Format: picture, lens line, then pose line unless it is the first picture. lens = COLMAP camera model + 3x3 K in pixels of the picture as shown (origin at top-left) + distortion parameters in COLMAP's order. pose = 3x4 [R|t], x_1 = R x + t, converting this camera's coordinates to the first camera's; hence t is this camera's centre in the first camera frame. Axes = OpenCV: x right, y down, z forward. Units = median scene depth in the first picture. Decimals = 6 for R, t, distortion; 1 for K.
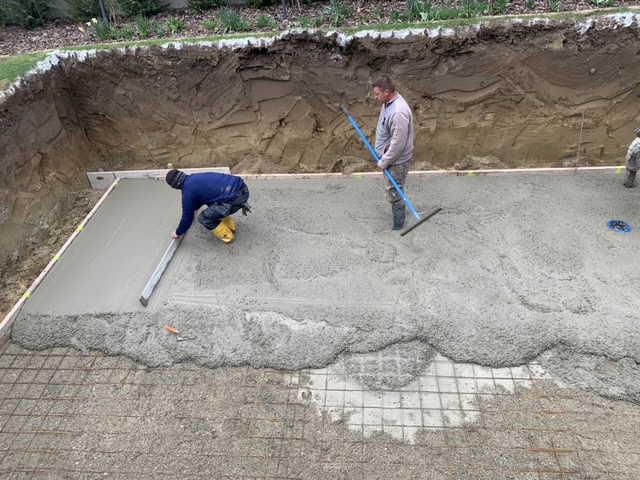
lens RADIAL K [[491.8, 0, 321.6], [0, 491.8, 239.3], [0, 0, 1]] dist [0.013438, -0.005468]
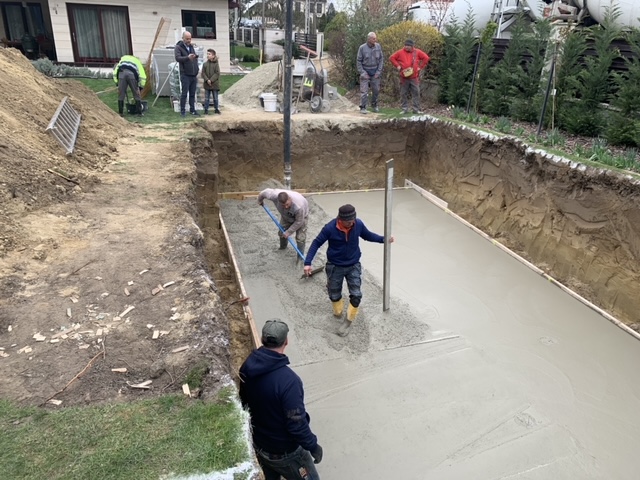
lens RADIAL K [[491.8, 0, 320.1], [0, 491.8, 240.5], [0, 0, 1]] dist [0.013438, -0.005468]
pose [[0.348273, 0.439979, -0.827722, 1.099520], [-0.602459, 0.781548, 0.161944, -0.070018], [0.718157, 0.442268, 0.537261, -0.080939]]
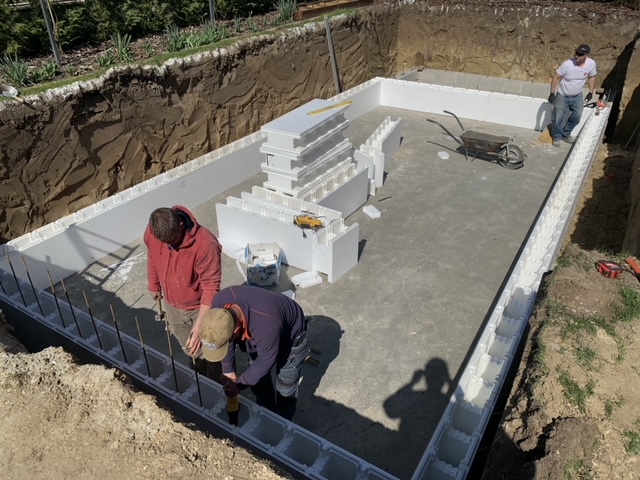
lens RADIAL K [[491.8, 0, 318.9], [0, 491.8, 239.1], [0, 0, 1]] dist [0.013438, -0.005468]
pose [[0.467458, -0.404279, 0.786156, -0.766999], [0.497057, 0.855612, 0.144440, -0.068811], [-0.731038, 0.323245, 0.600912, 0.212895]]
